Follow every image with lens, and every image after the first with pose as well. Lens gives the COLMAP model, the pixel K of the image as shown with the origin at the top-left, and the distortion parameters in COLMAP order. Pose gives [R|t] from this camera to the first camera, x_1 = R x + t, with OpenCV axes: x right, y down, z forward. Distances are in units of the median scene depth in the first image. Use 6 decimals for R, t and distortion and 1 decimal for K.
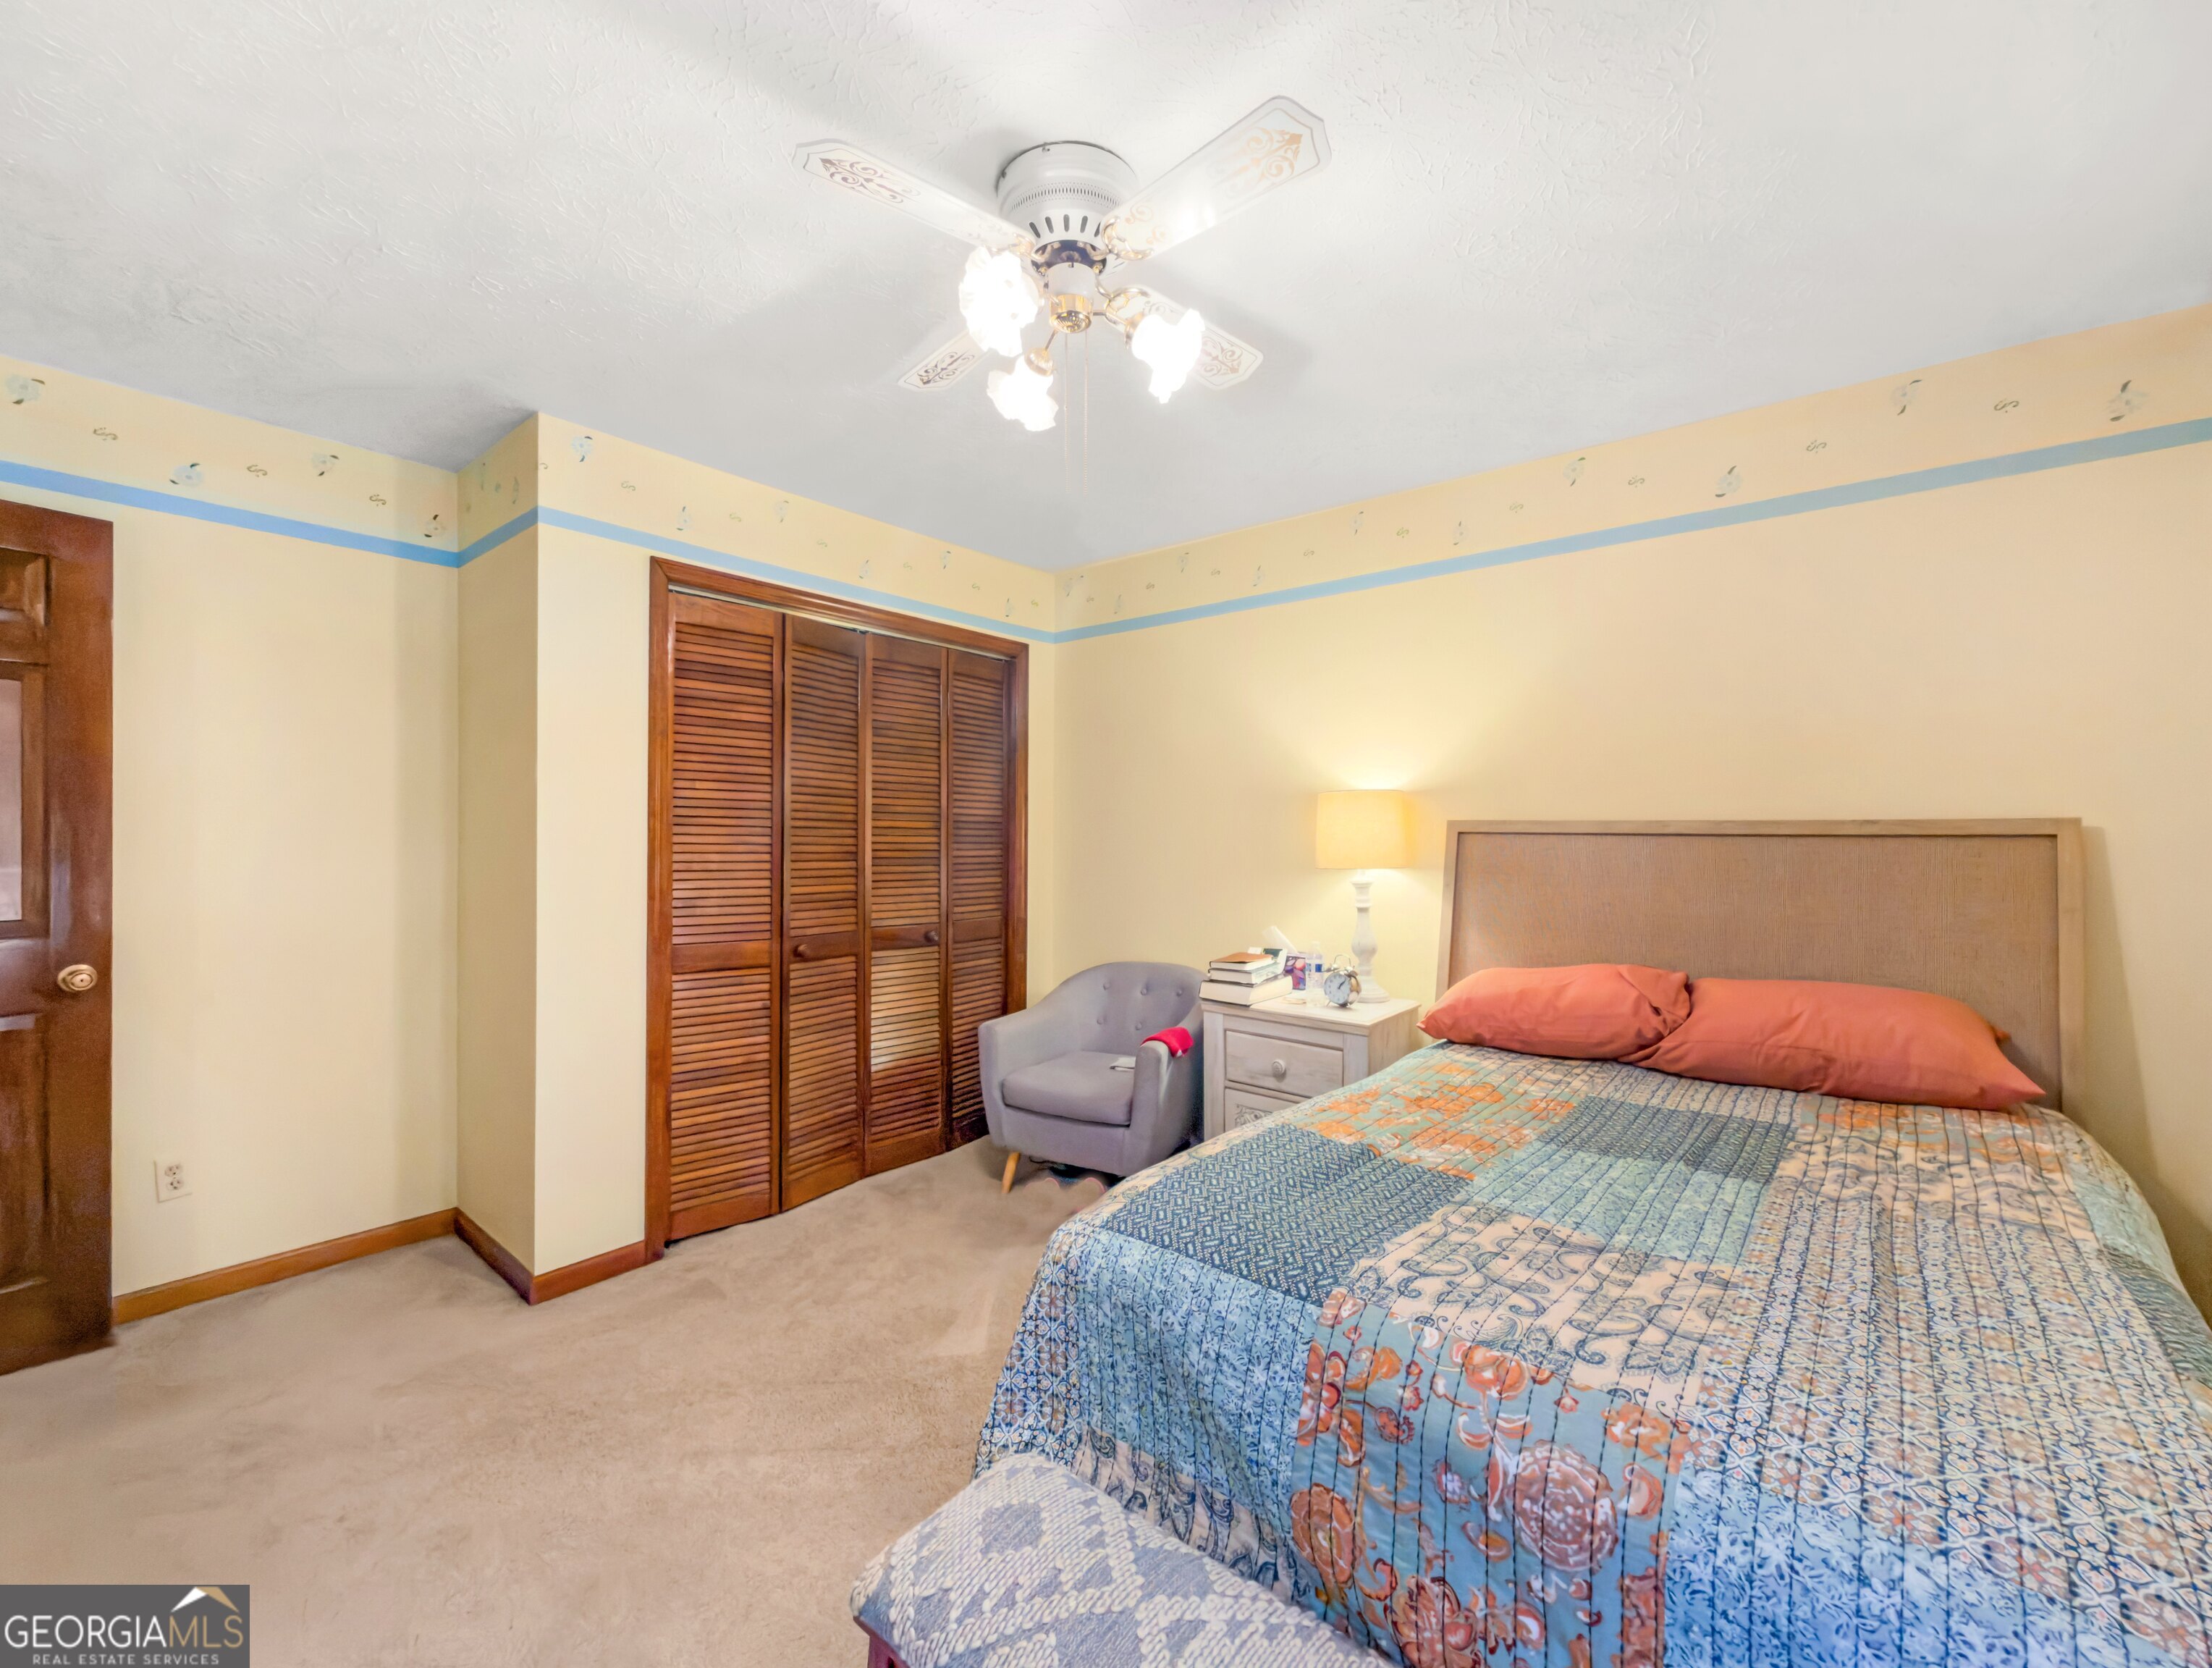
lens RADIAL K [[901.3, 0, 1106.0], [0, 901.3, 834.0], [0, 0, 1]] dist [-0.000507, -0.000029]
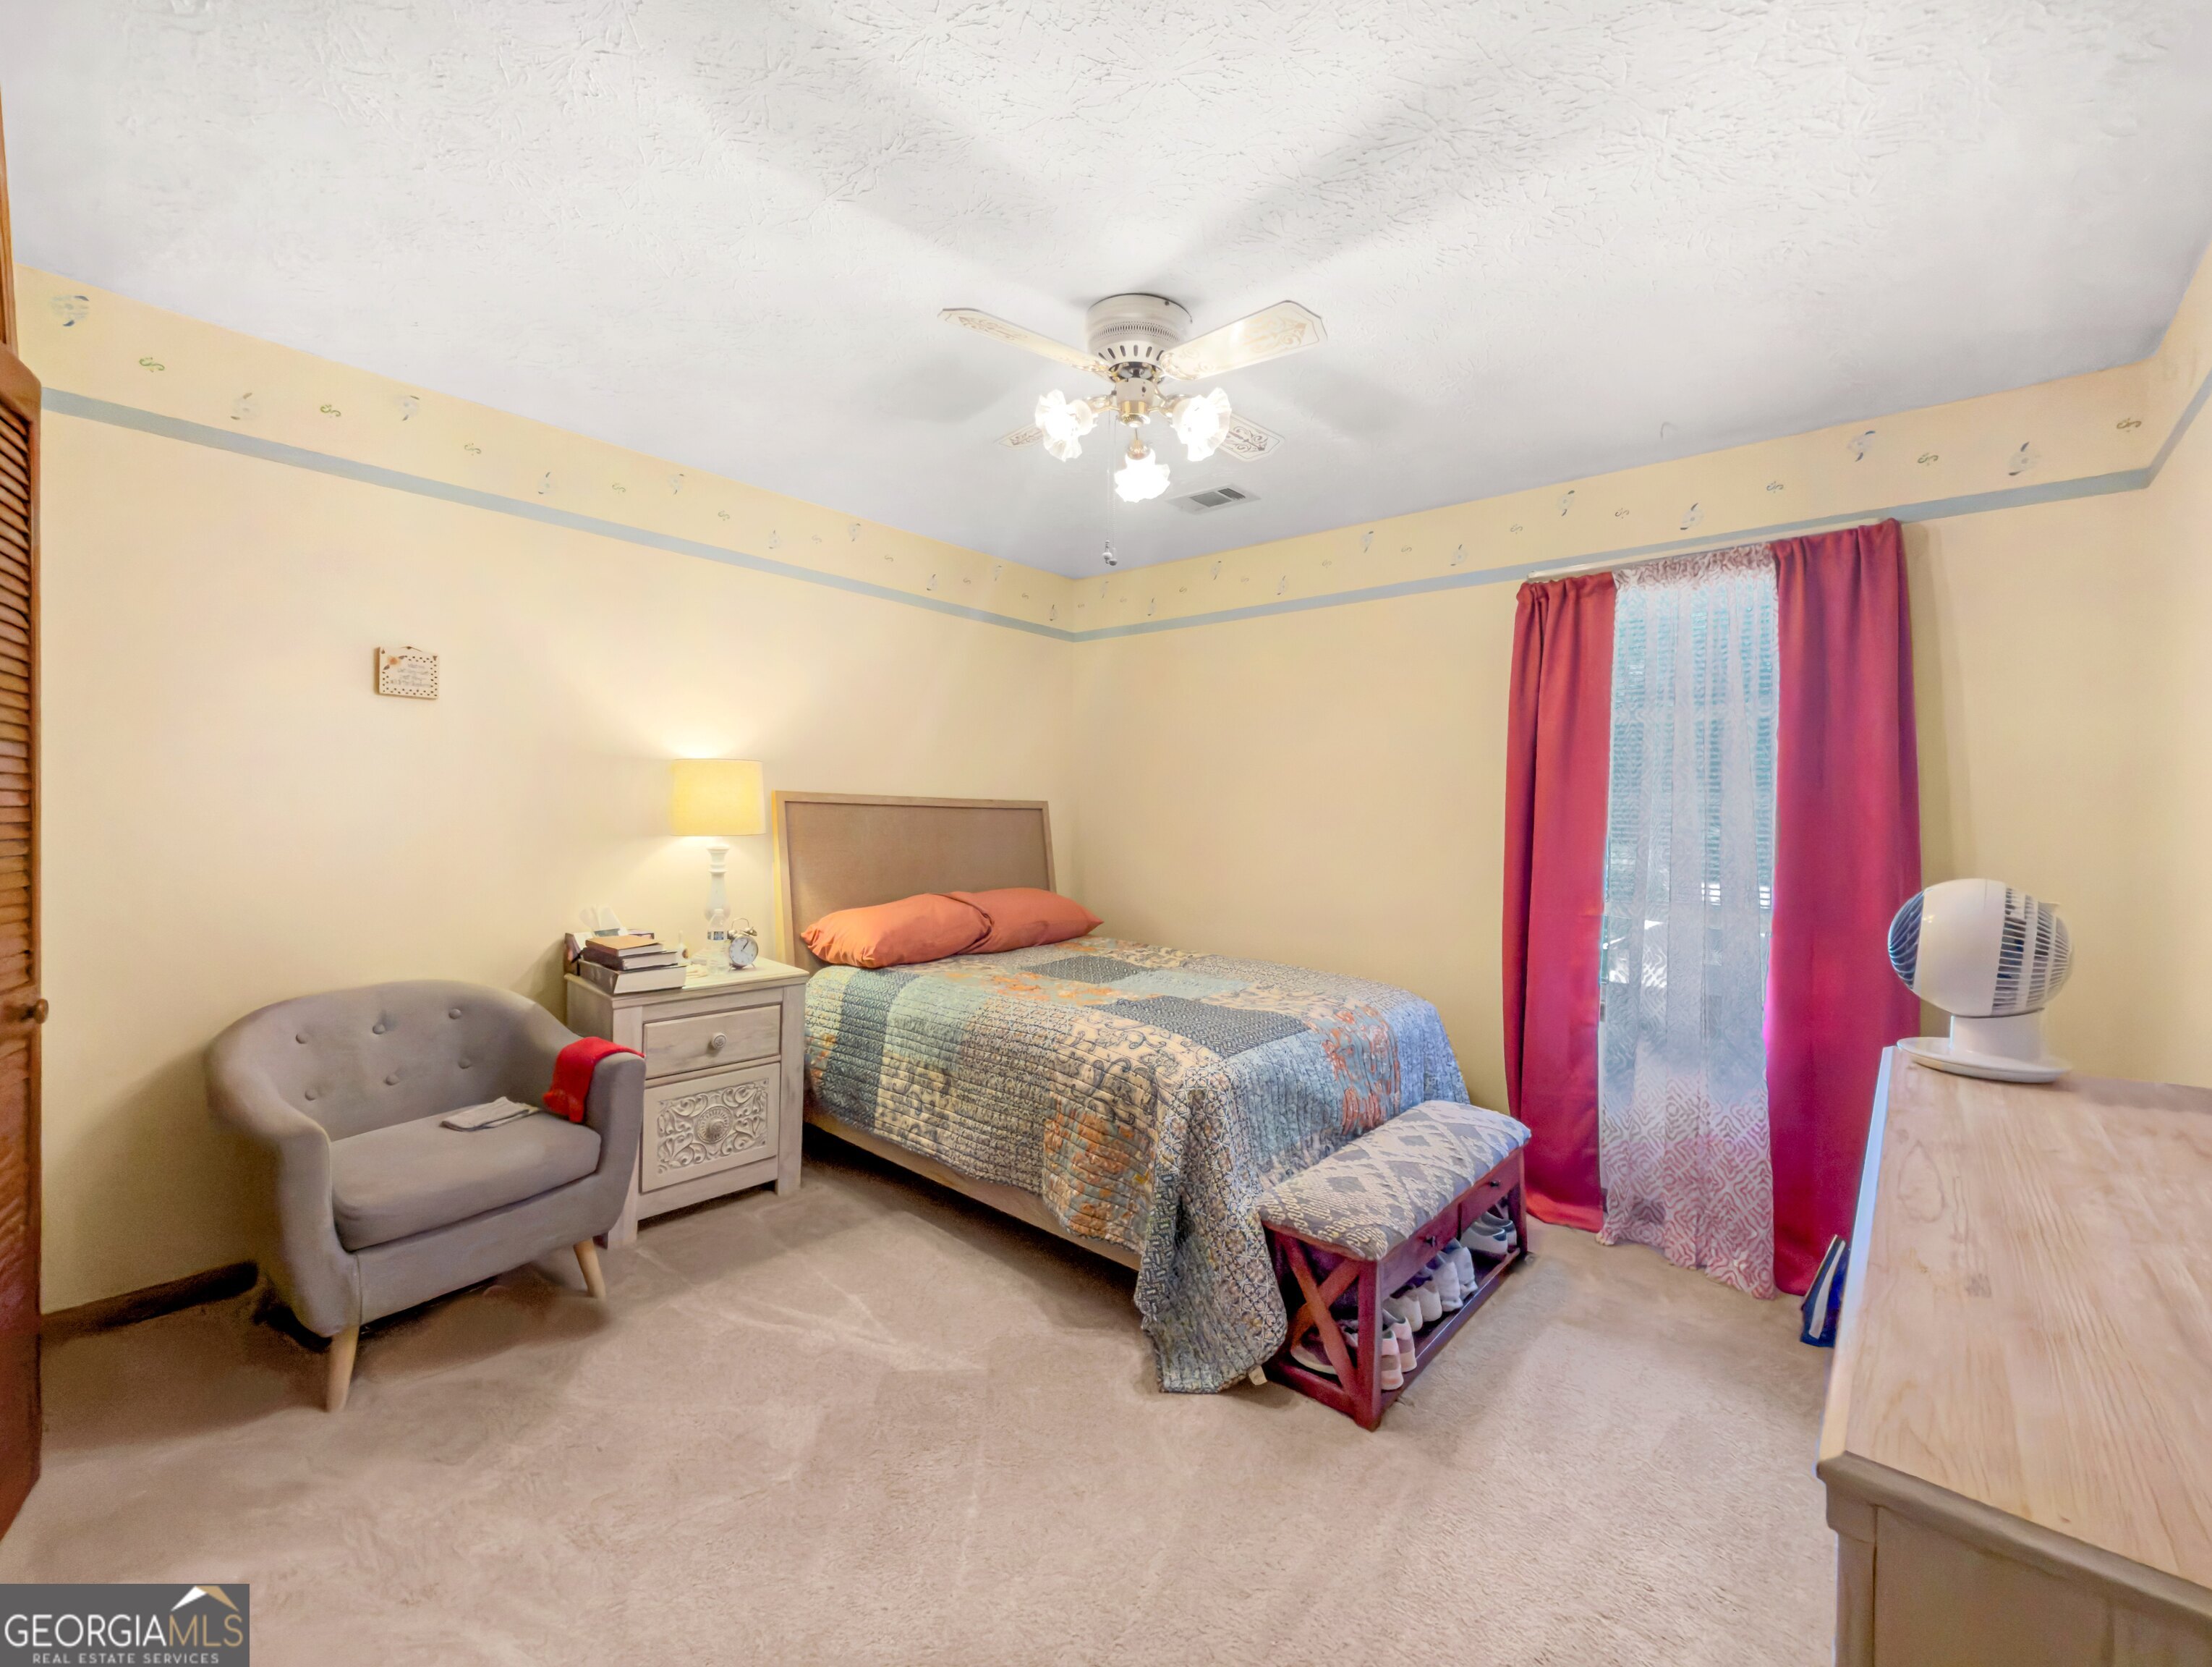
lens RADIAL K [[895.7, 0, 1104.9], [0, 895.7, 799.2], [0, 0, 1]] dist [0.000452, 0.000029]
pose [[0.042854, 0.011052, 0.999020, -1.356952], [-0.020871, 0.999731, -0.010165, -0.002664], [-0.998863, -0.020415, 0.043073, 0.974573]]
